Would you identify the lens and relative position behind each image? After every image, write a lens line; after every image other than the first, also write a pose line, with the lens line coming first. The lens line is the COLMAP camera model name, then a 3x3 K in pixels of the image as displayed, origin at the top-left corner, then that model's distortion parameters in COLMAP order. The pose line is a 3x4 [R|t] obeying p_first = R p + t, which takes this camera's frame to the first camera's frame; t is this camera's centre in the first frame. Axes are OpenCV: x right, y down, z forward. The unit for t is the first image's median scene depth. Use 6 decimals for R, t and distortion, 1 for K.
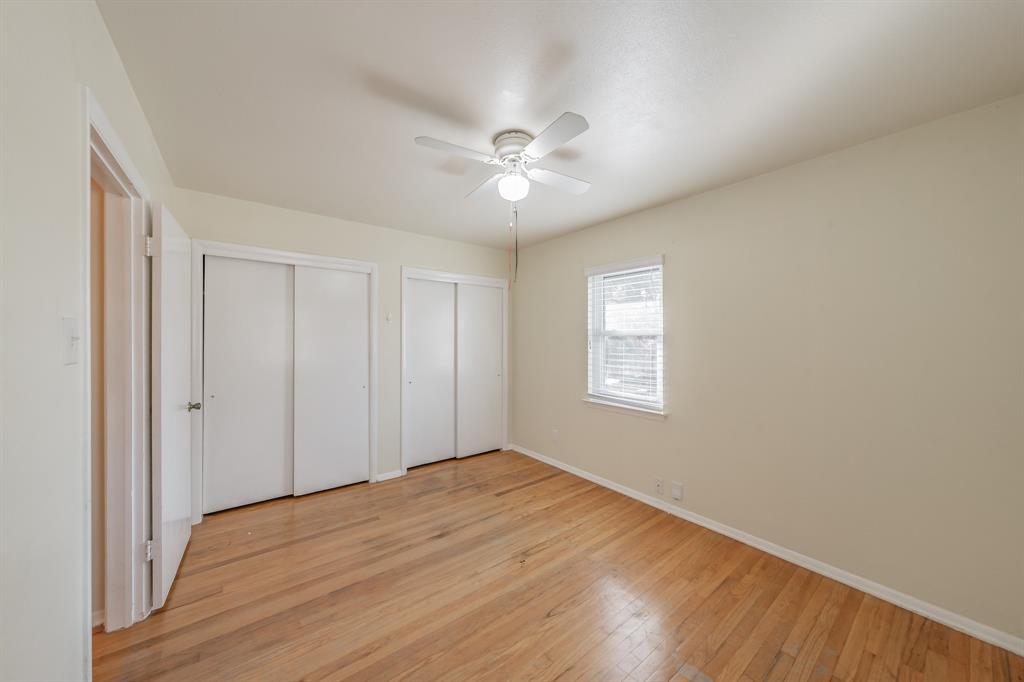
lens RADIAL K [[361.8, 0, 512.3], [0, 361.8, 337.3], [0, 0, 1]] dist [-0.000289, -0.000355]
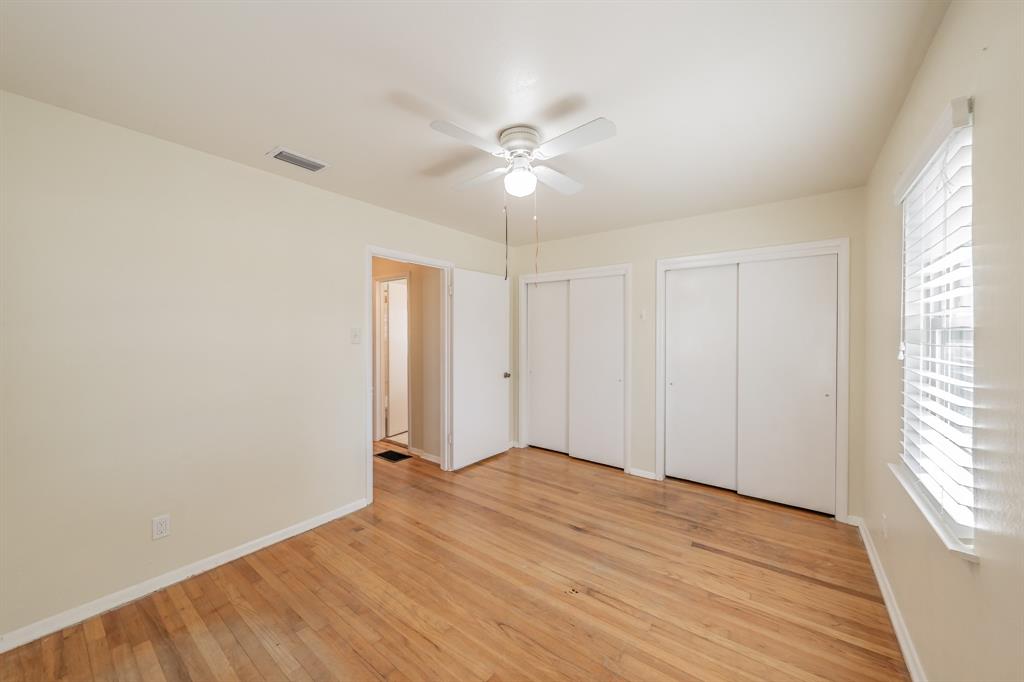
lens RADIAL K [[361.8, 0, 516.2], [0, 361.8, 337.2], [0, 0, 1]] dist [-0.000289, -0.000355]
pose [[0.266357, 0.005957, -0.963856, 0.652152], [0.000224, 0.999980, 0.006242, 0.001054], [0.963874, -0.001879, 0.266351, 0.497927]]
